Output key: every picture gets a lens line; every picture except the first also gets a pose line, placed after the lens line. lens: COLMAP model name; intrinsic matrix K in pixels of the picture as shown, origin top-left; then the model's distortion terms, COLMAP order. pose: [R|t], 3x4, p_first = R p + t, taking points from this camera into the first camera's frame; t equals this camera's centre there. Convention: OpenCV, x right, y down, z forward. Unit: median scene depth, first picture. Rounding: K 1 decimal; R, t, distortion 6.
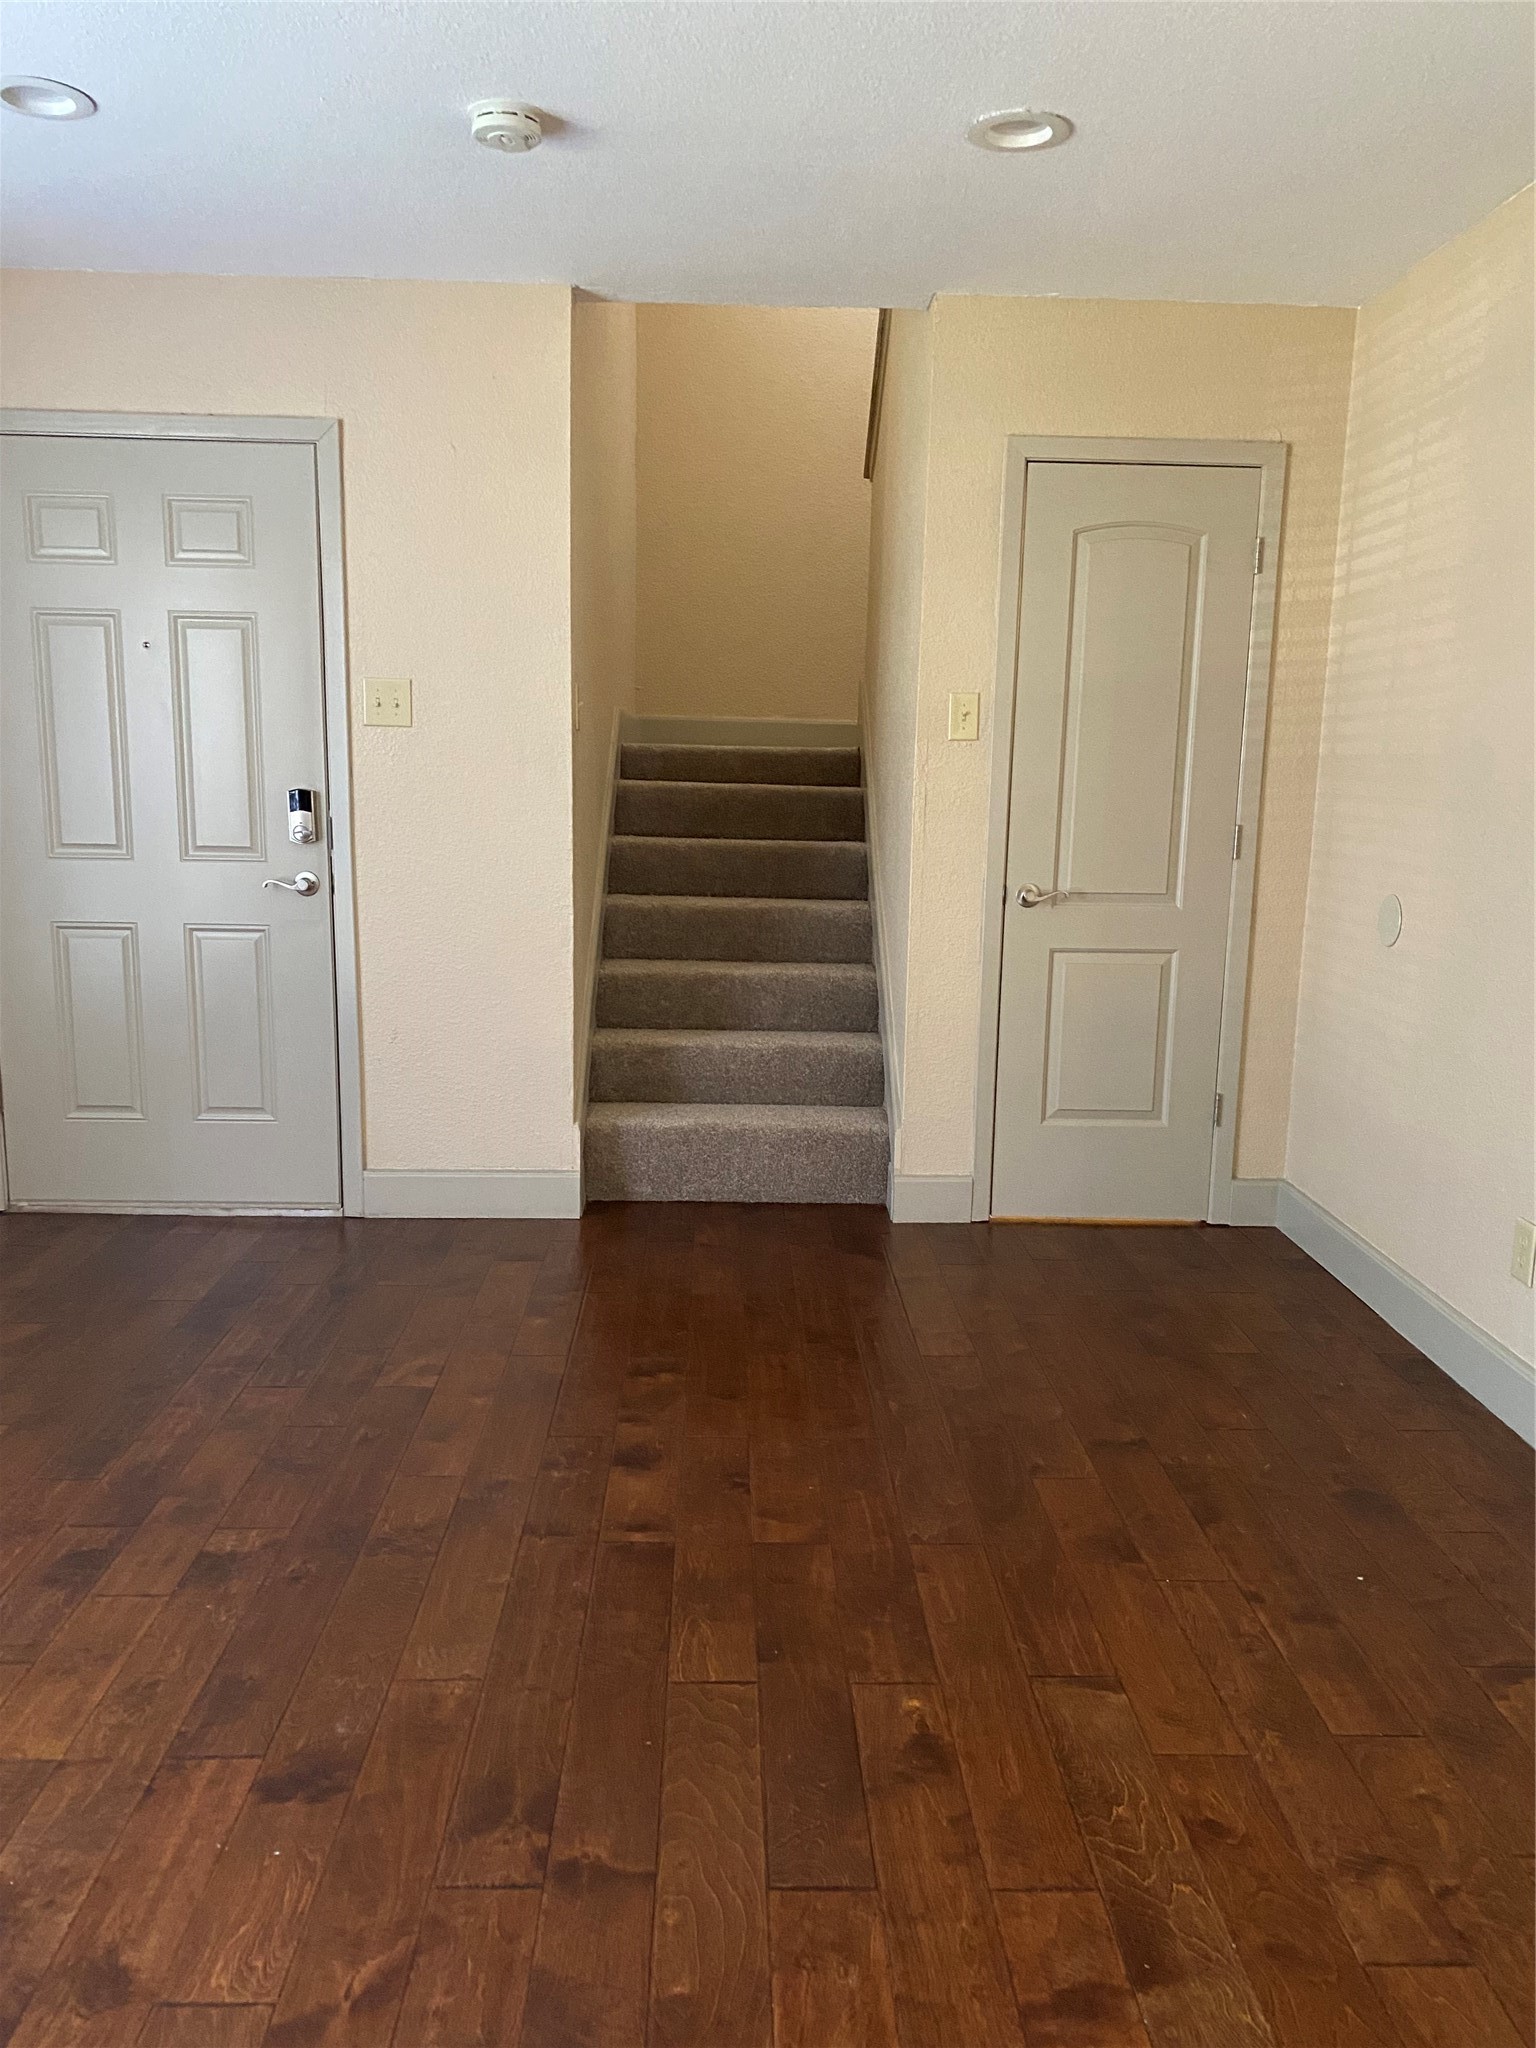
lens RADIAL K [[1534.7, 0, 768.0], [0, 1534.7, 1024.0], [0, 0, 1]] dist [-0.002592, -0.008341]
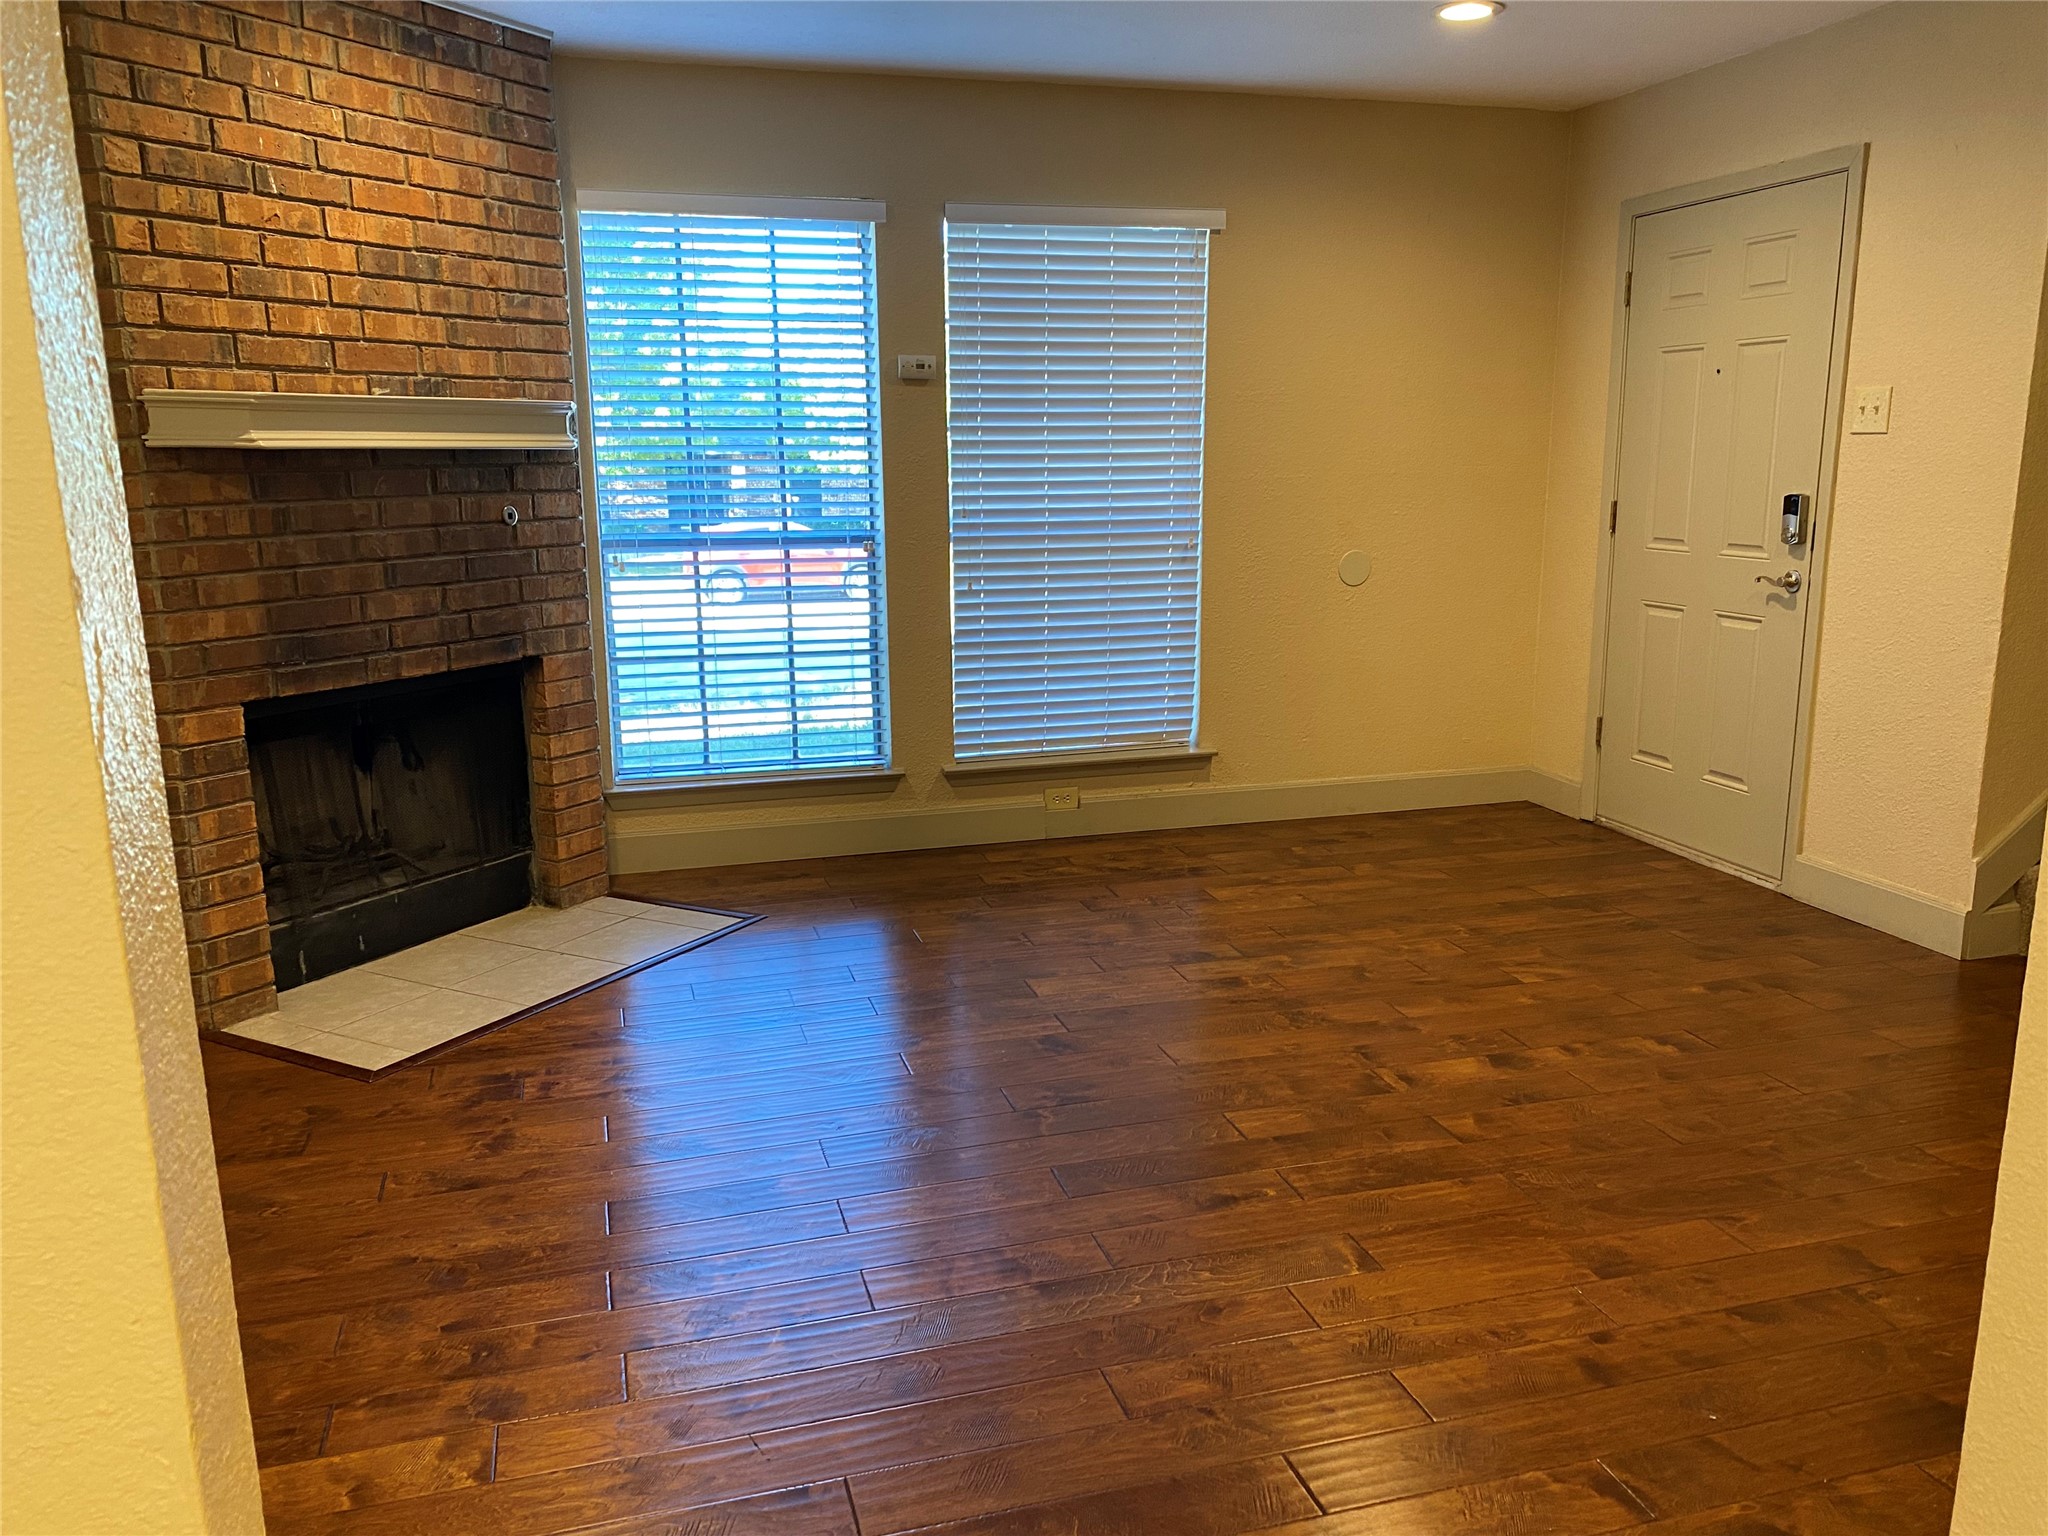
lens RADIAL K [[1534.7, 0, 1024.0], [0, 1534.7, 768.0], [0, 0, 1]] dist [-0.002592, -0.008341]
pose [[0.252103, 0.181968, -0.950438, 0.896715], [-0.149628, 0.977679, 0.147495, -0.059944], [0.956063, 0.105028, 0.273703, 0.279991]]
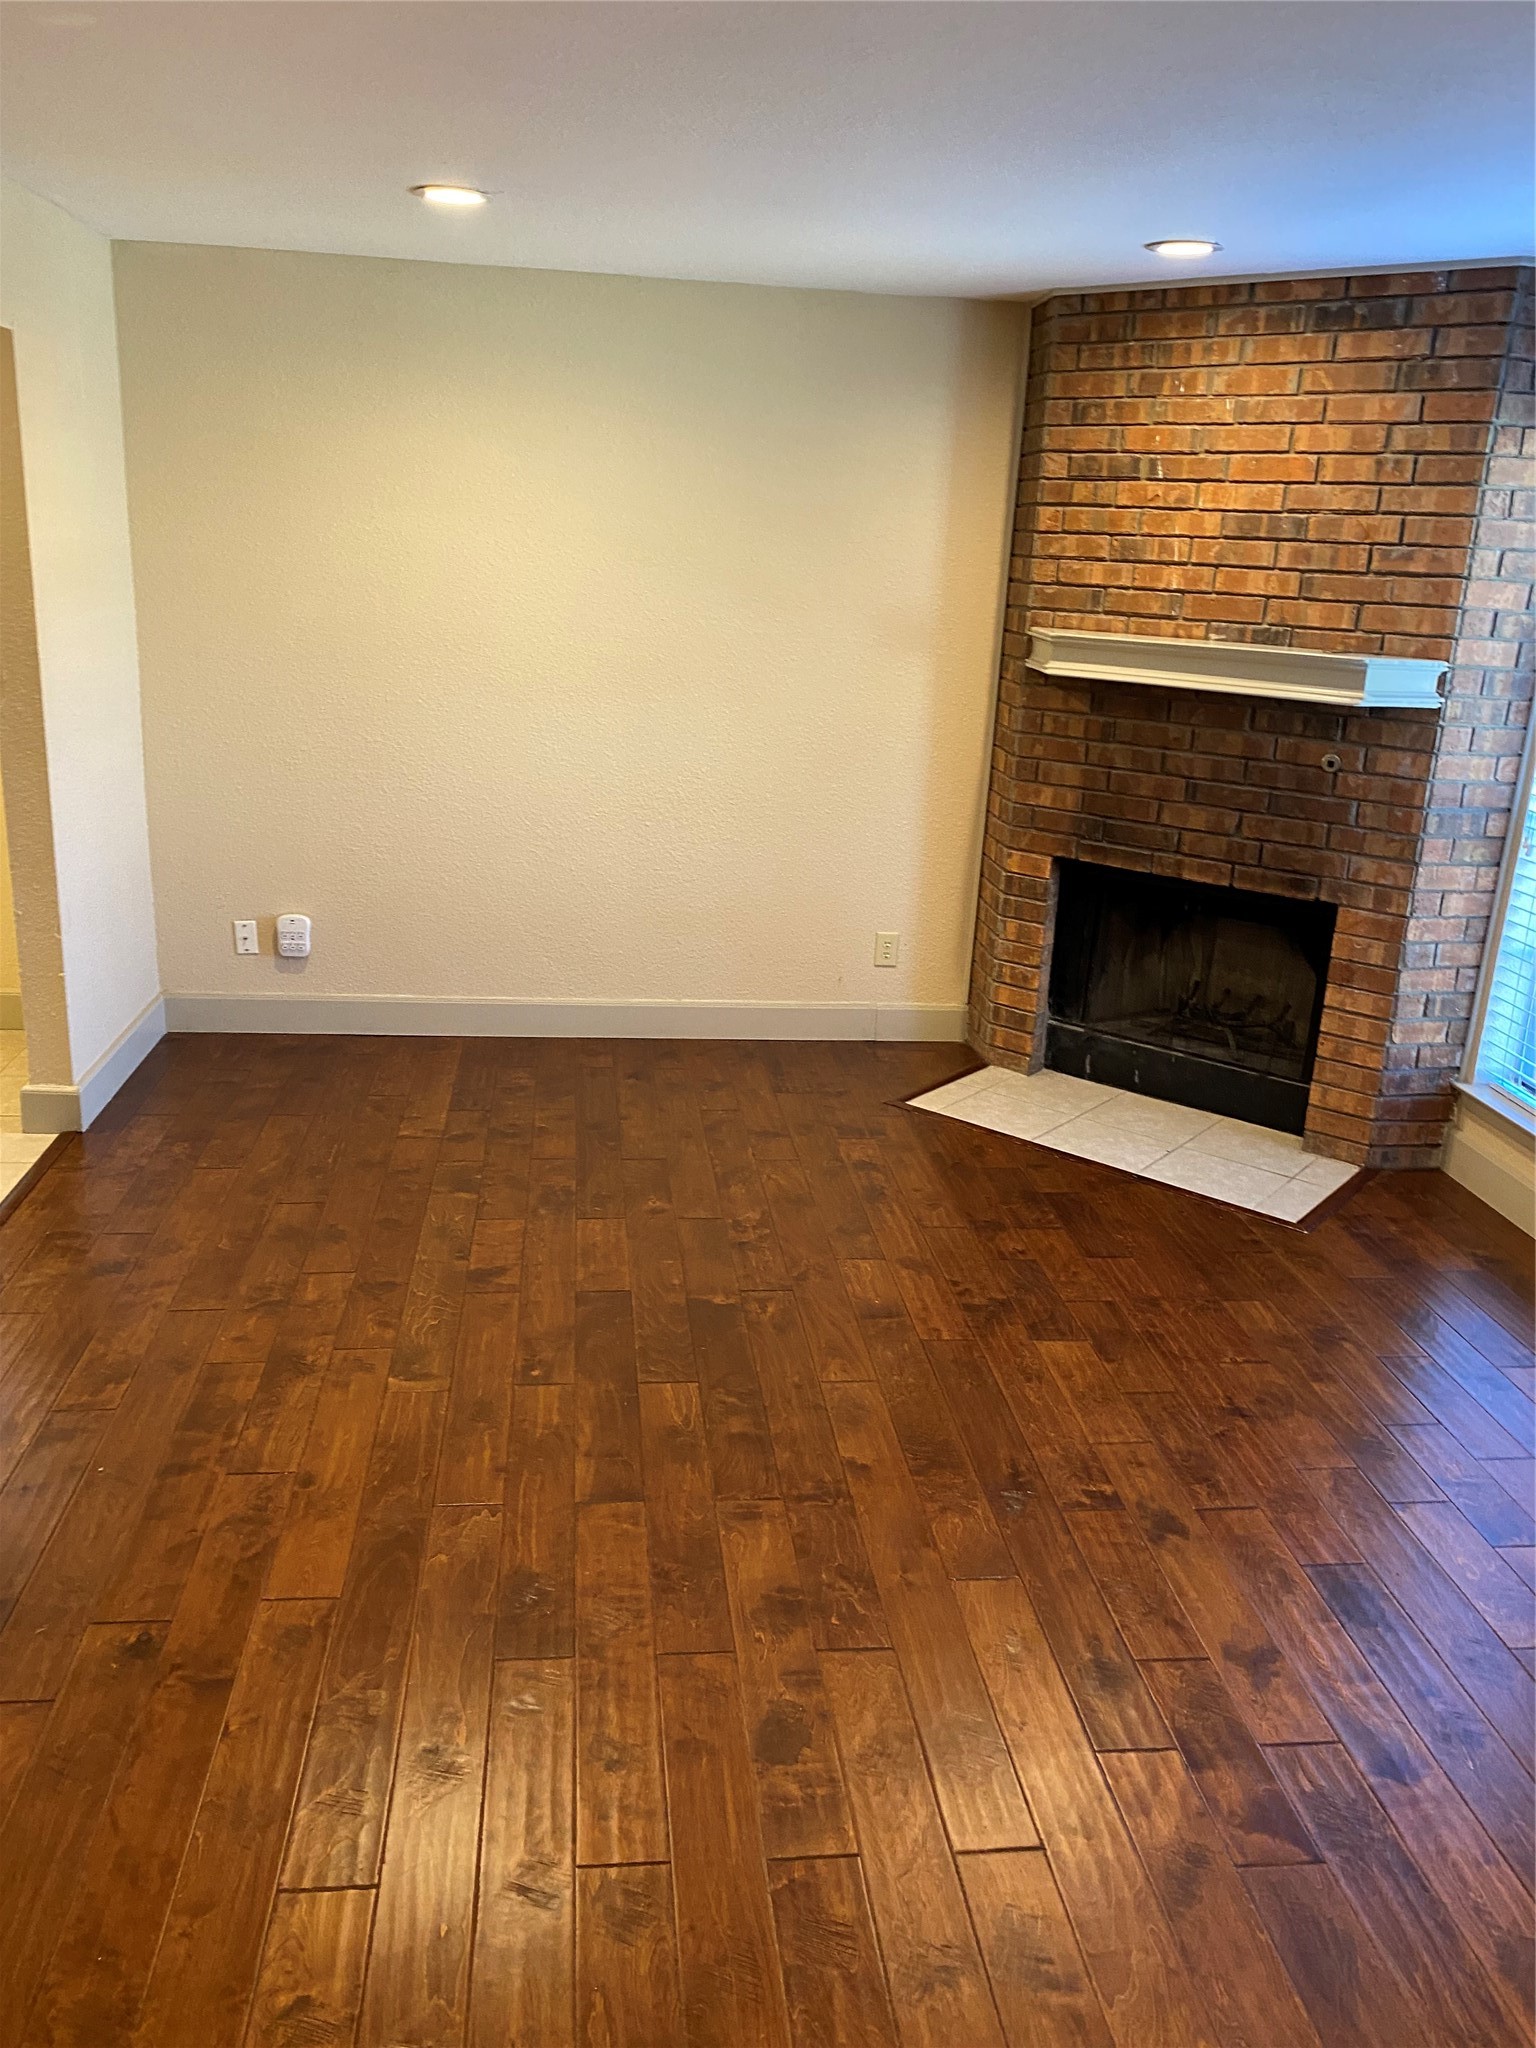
lens RADIAL K [[1509.2, 0, 768.0], [0, 1509.2, 1024.0], [0, 0, 1]] dist [-0.039926, -0.007527]
pose [[-0.994667, -0.024831, -0.100105, 0.016960], [-0.067681, 0.889523, 0.451850, -0.410934], [0.077826, 0.456216, -0.886459, 1.581886]]
